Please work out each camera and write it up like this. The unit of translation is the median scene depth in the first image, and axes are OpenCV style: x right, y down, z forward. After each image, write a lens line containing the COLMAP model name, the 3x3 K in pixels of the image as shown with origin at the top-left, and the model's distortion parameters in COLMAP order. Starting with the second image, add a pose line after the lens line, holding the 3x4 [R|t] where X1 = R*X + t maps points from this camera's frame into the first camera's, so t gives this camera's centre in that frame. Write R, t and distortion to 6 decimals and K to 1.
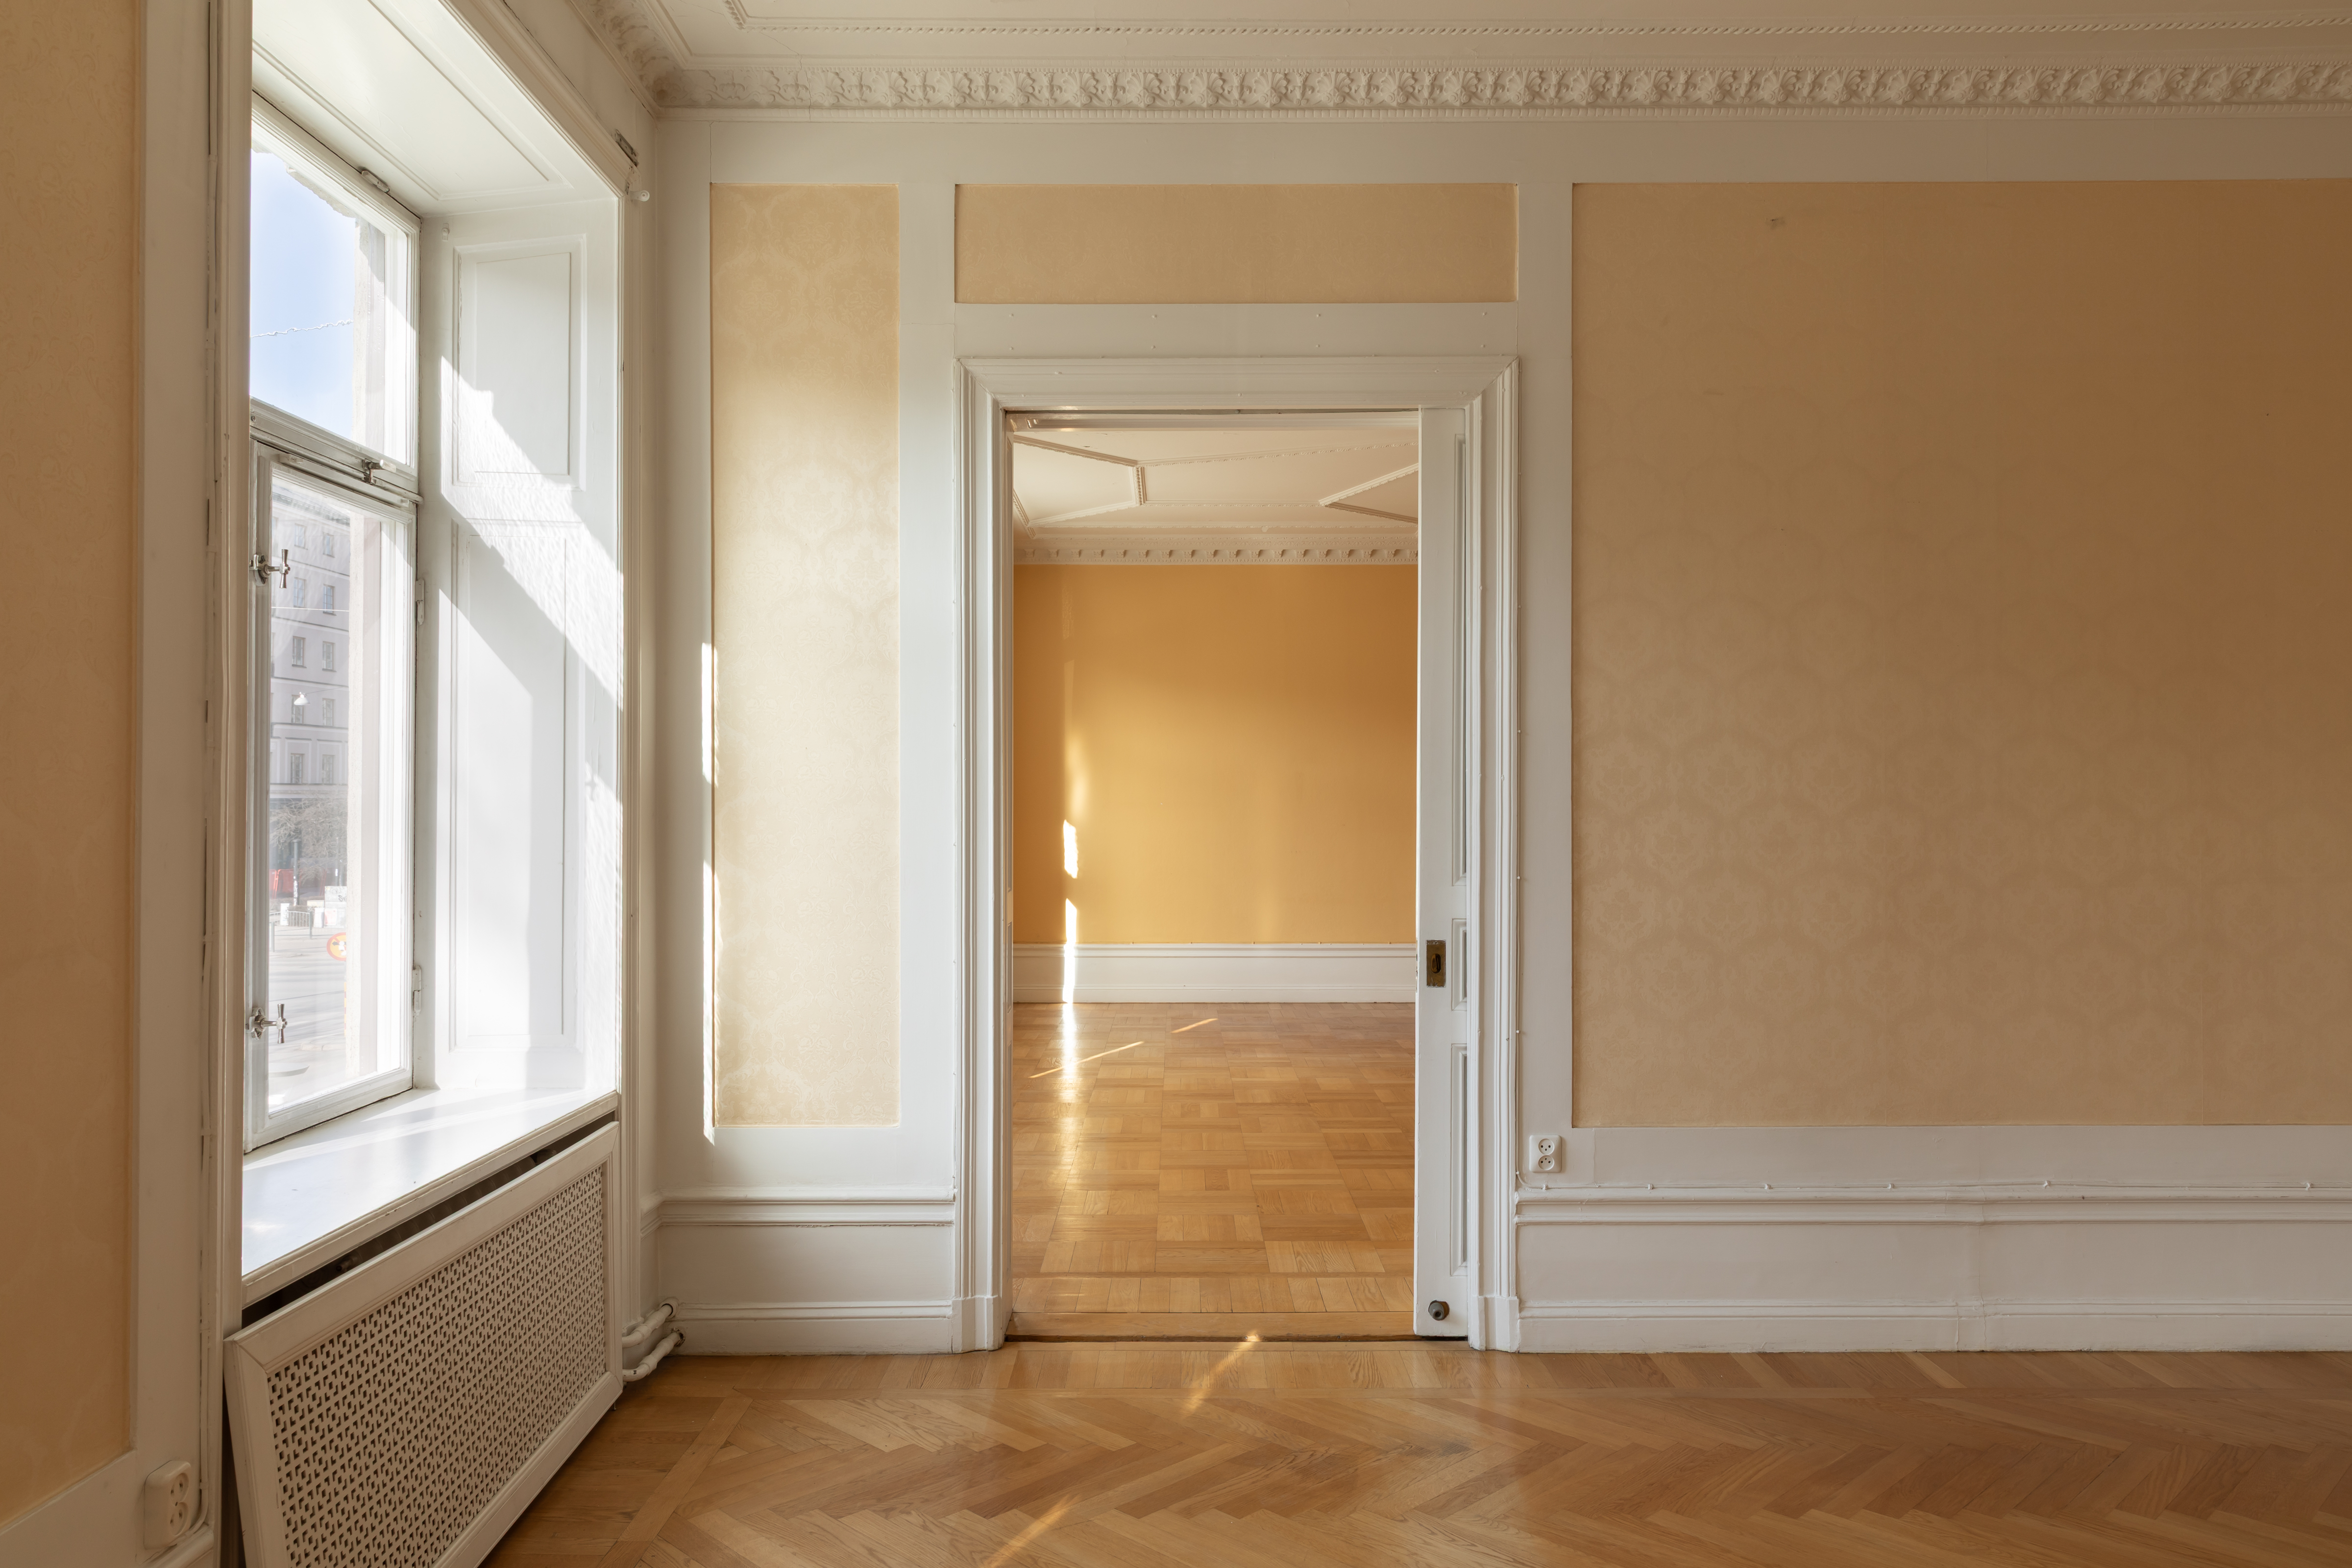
lens RADIAL K [[1579.5, 0, 1178.5], [0, 1579.5, 789.5], [0, 0, 1]] dist [-0.009481, 0.012859]
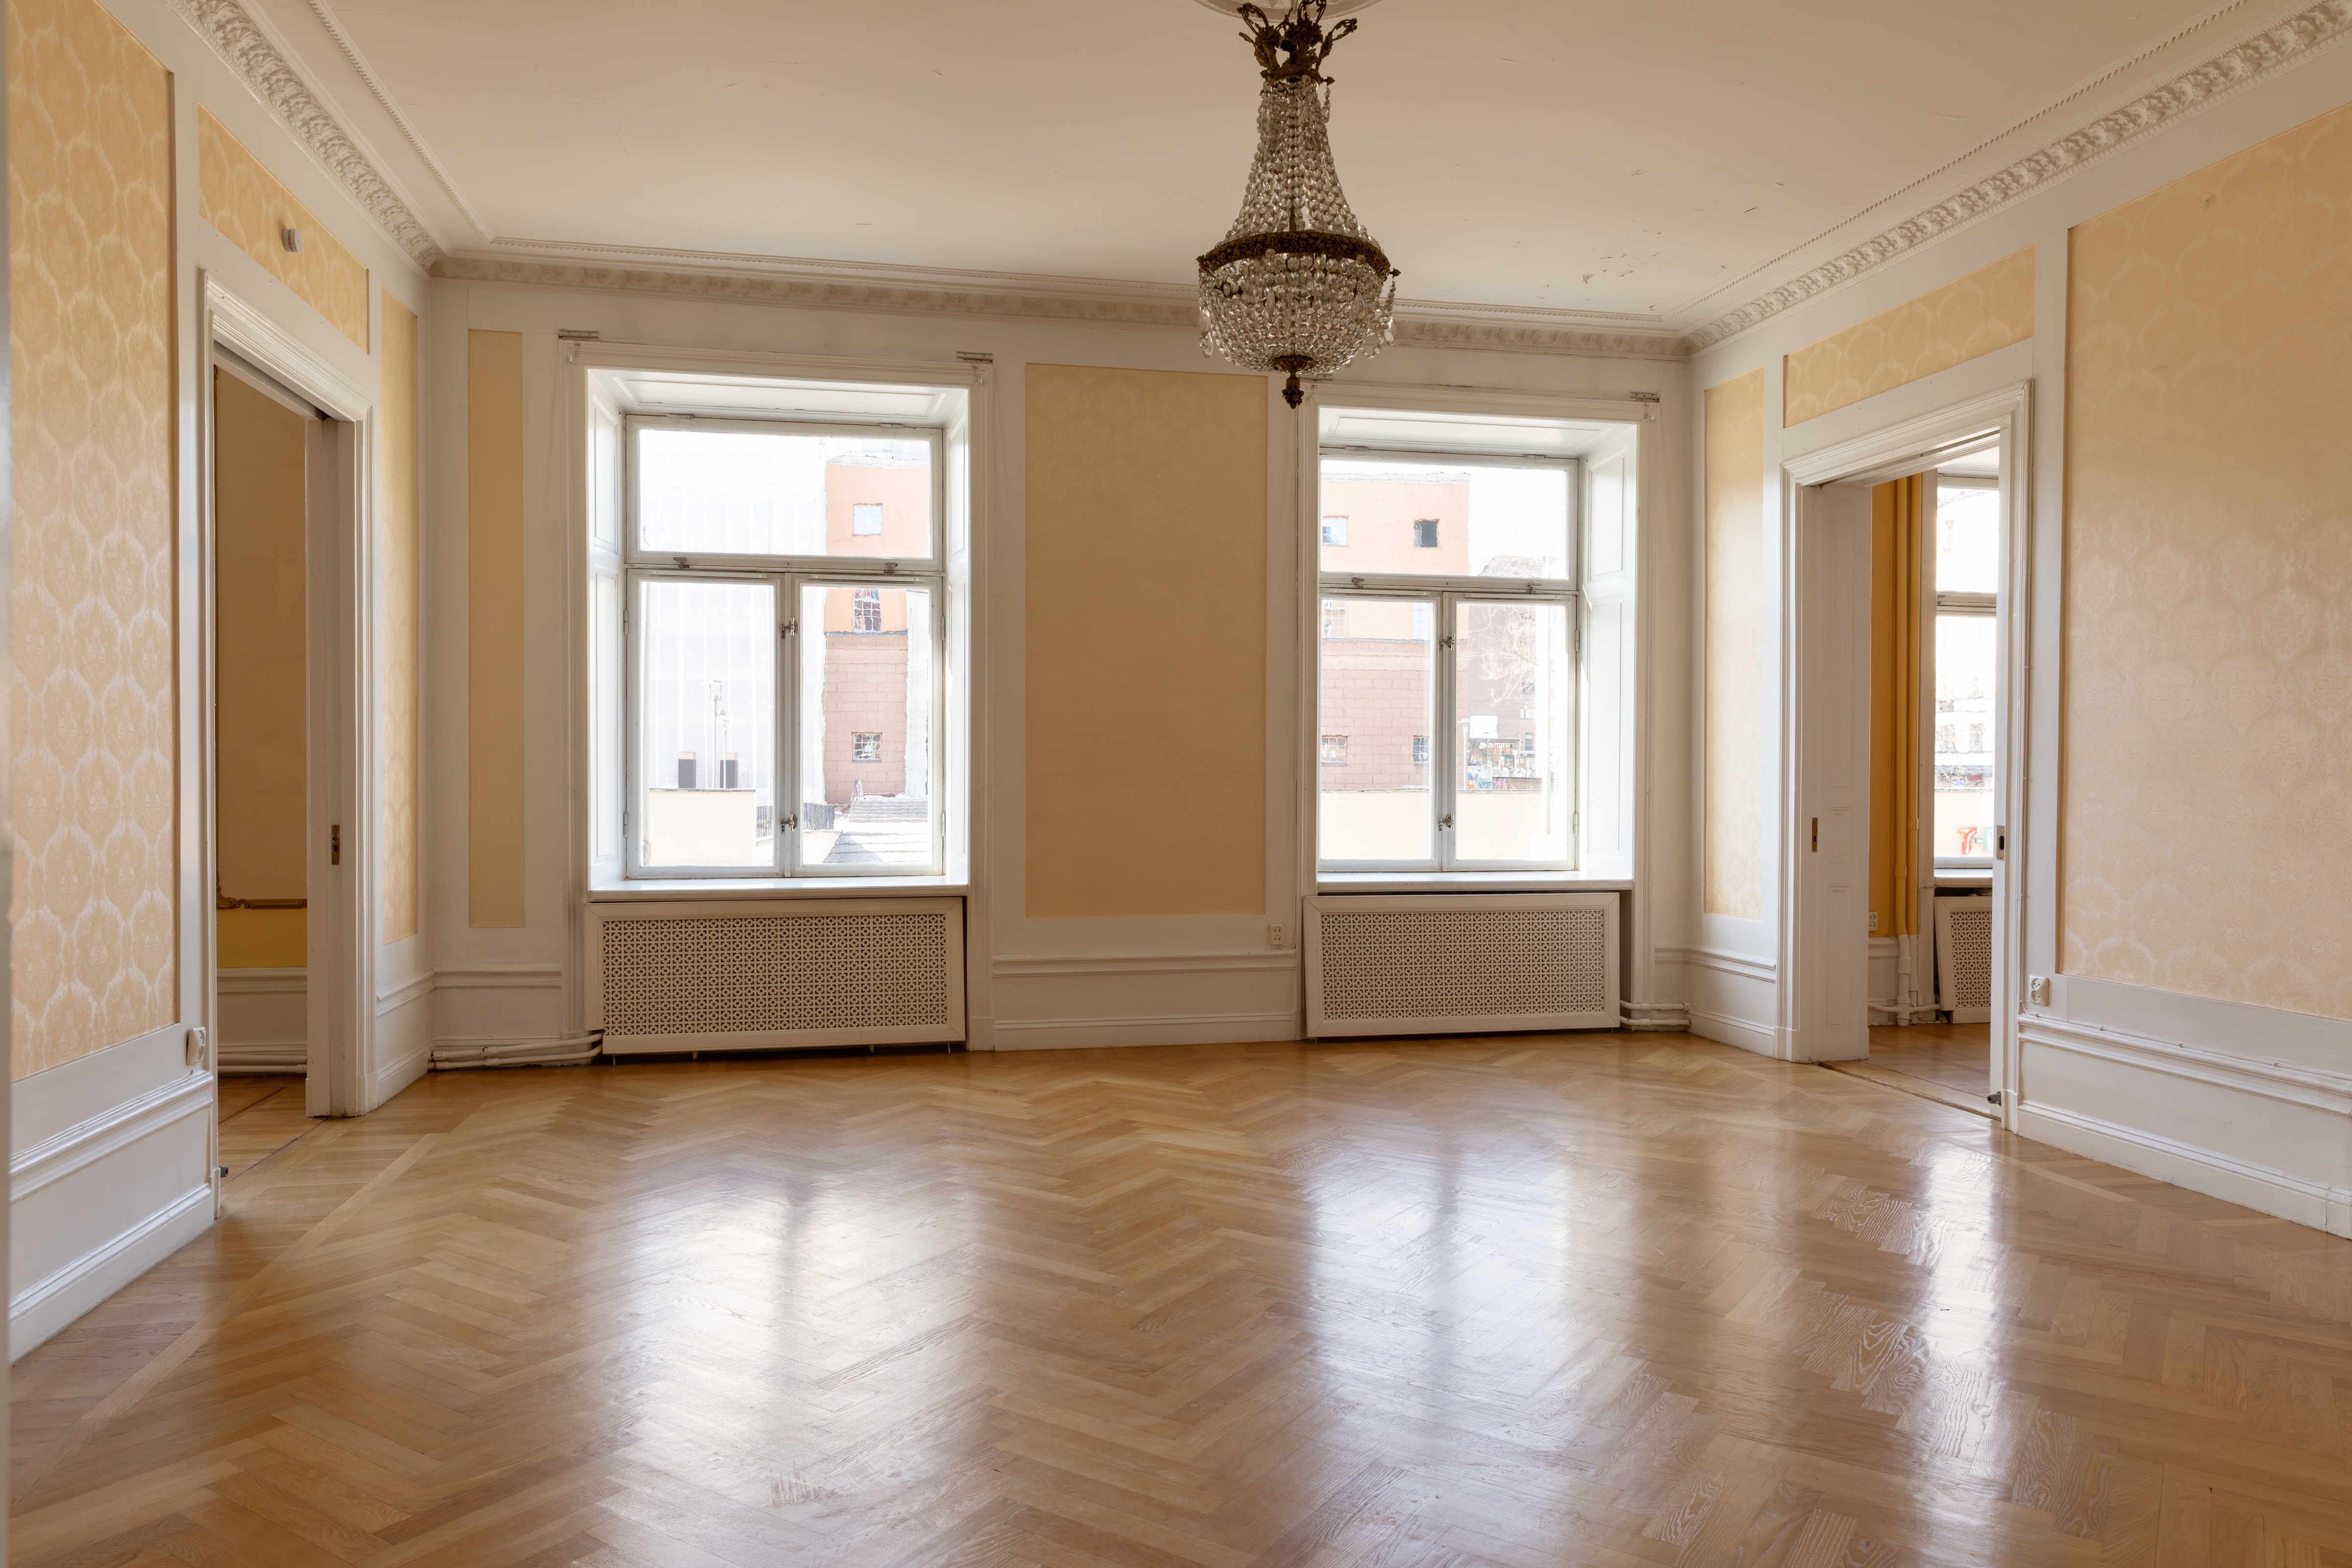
lens RADIAL K [[1530.8, 0, 1171.2], [0, 1530.8, 775.4], [0, 0, 1]] dist [0.011418, 0.000724]
pose [[0.206300, 0.006026, -0.978470, 1.313951], [0.012042, 0.999890, 0.008696, 0.033456], [0.978415, -0.013577, 0.206204, 0.038505]]
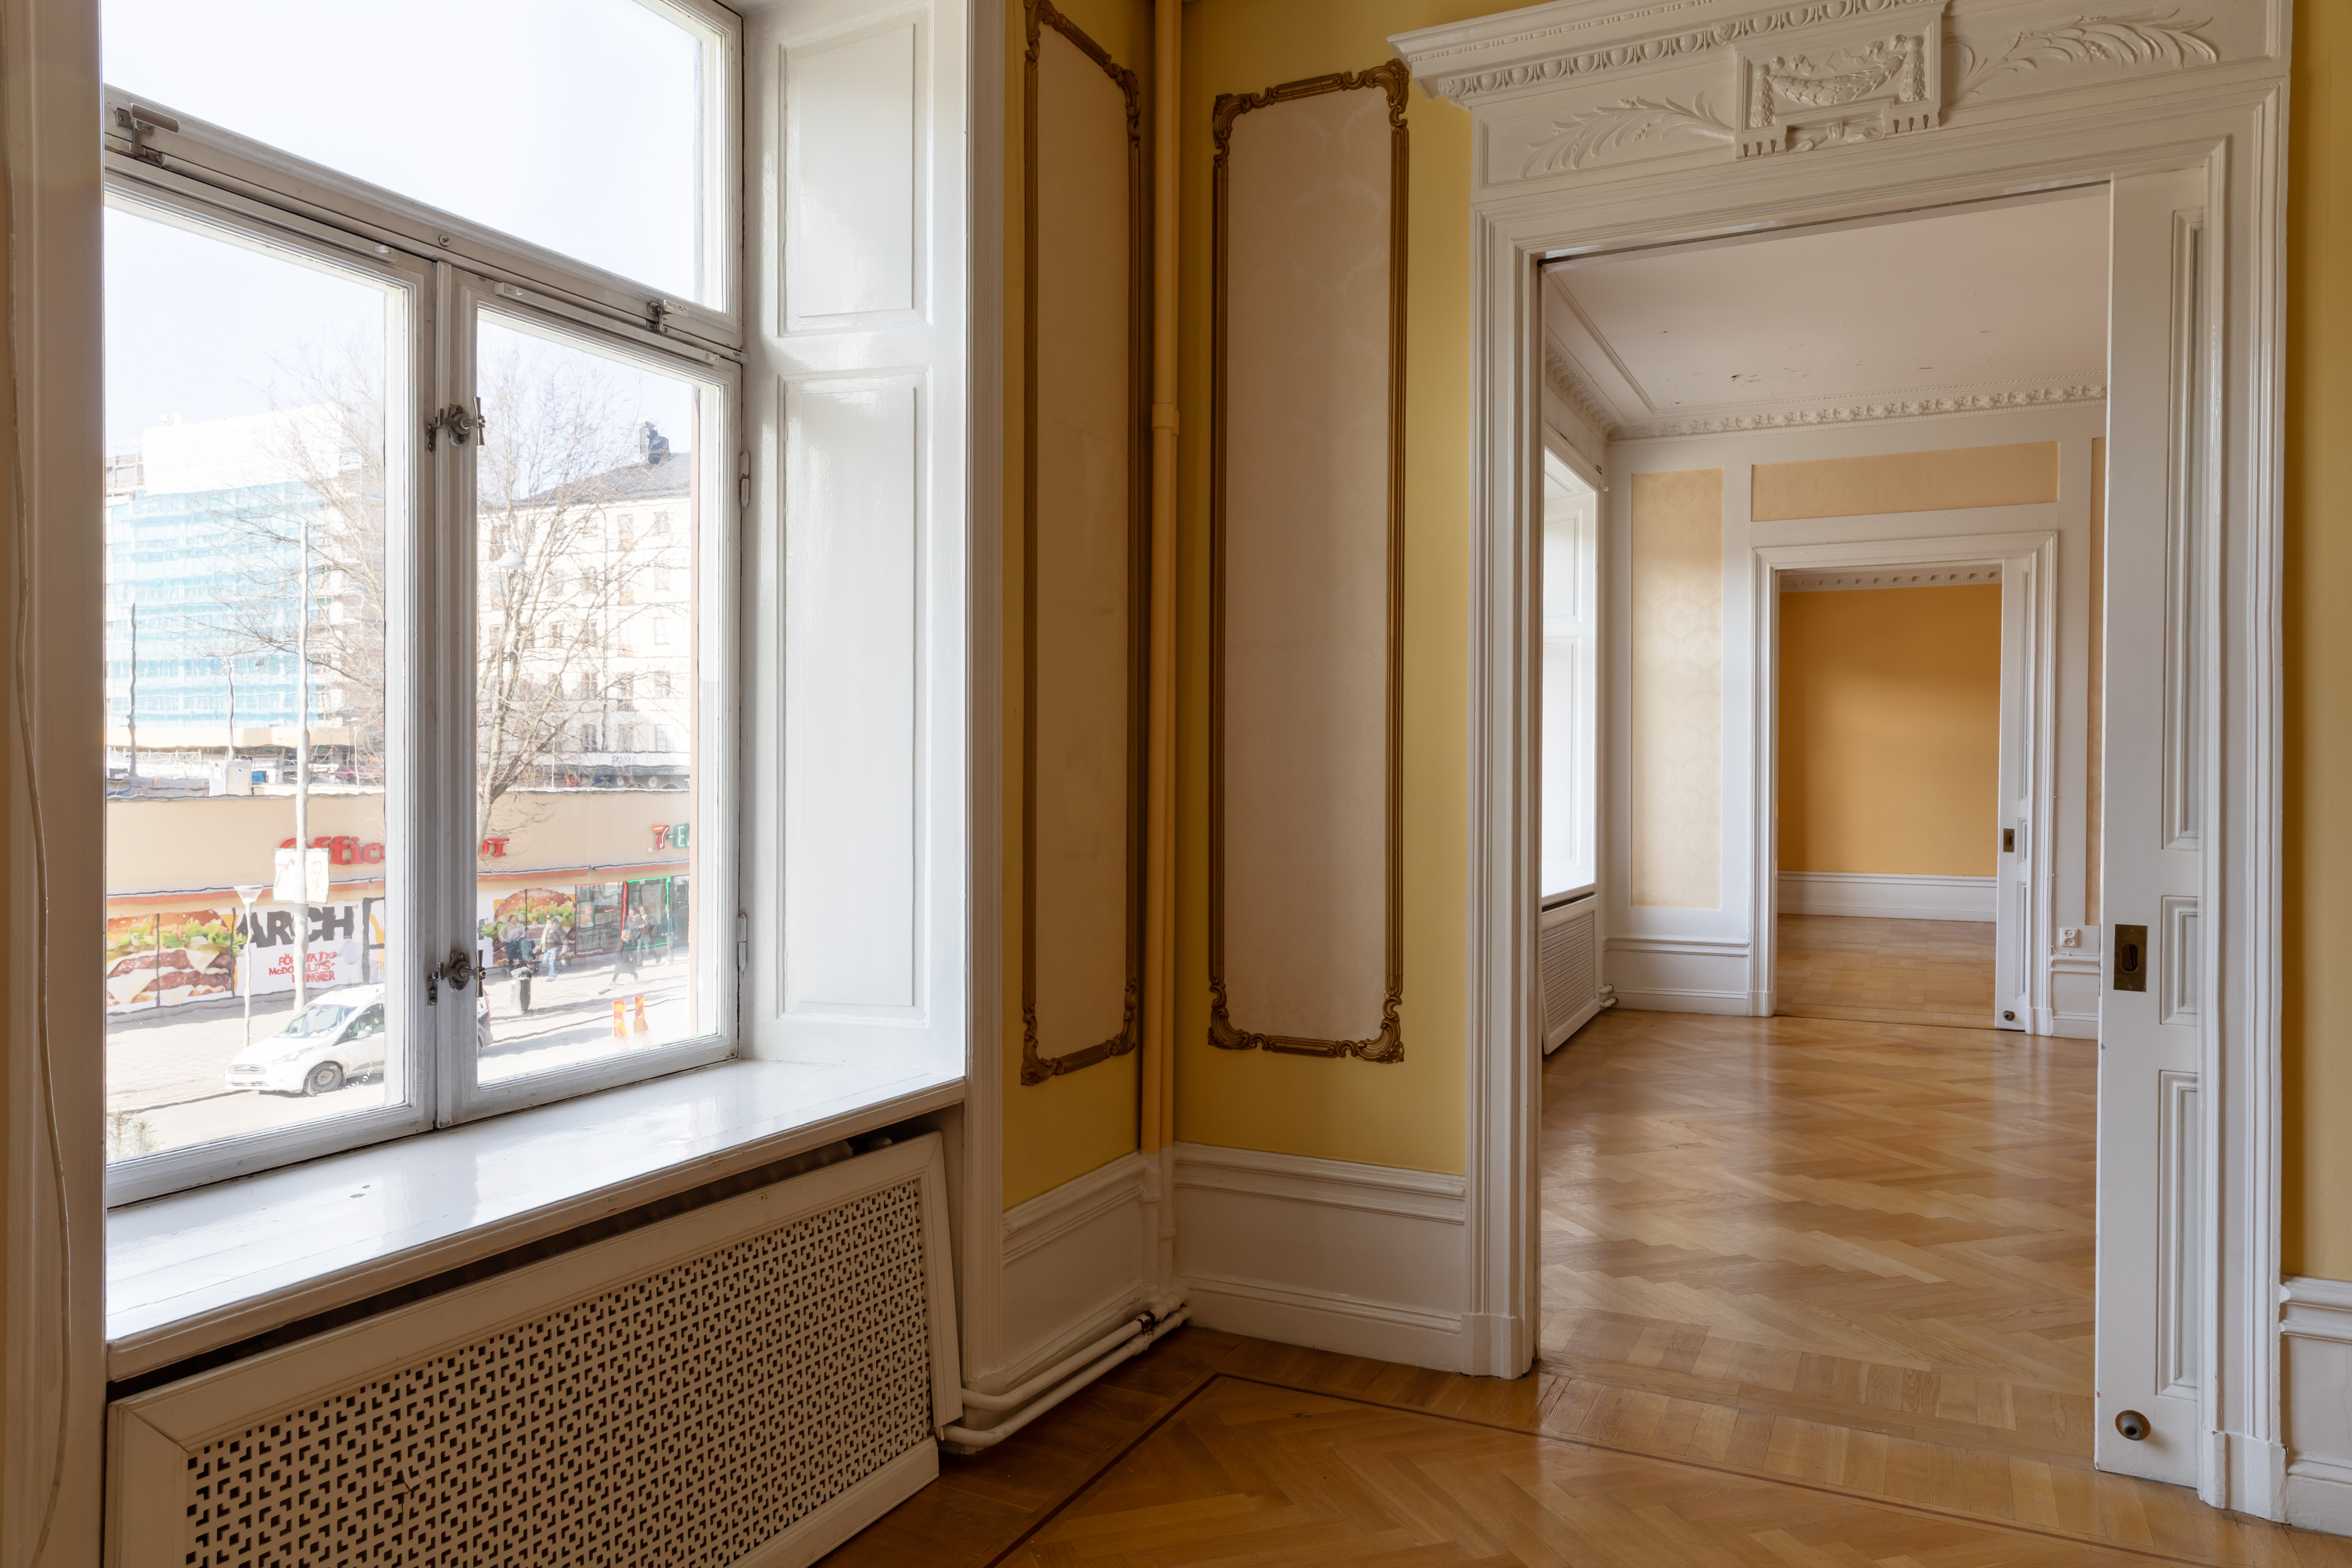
lens RADIAL K [[1530.8, 0, 1179.2], [0, 1530.8, 775.6], [0, 0, 1]] dist [0.011418, 0.000724]
pose [[0.895212, 0.006497, -0.445593, 0.090952], [-0.001278, 0.999927, 0.012011, 0.007442], [0.445638, -0.010183, 0.895155, -1.195274]]
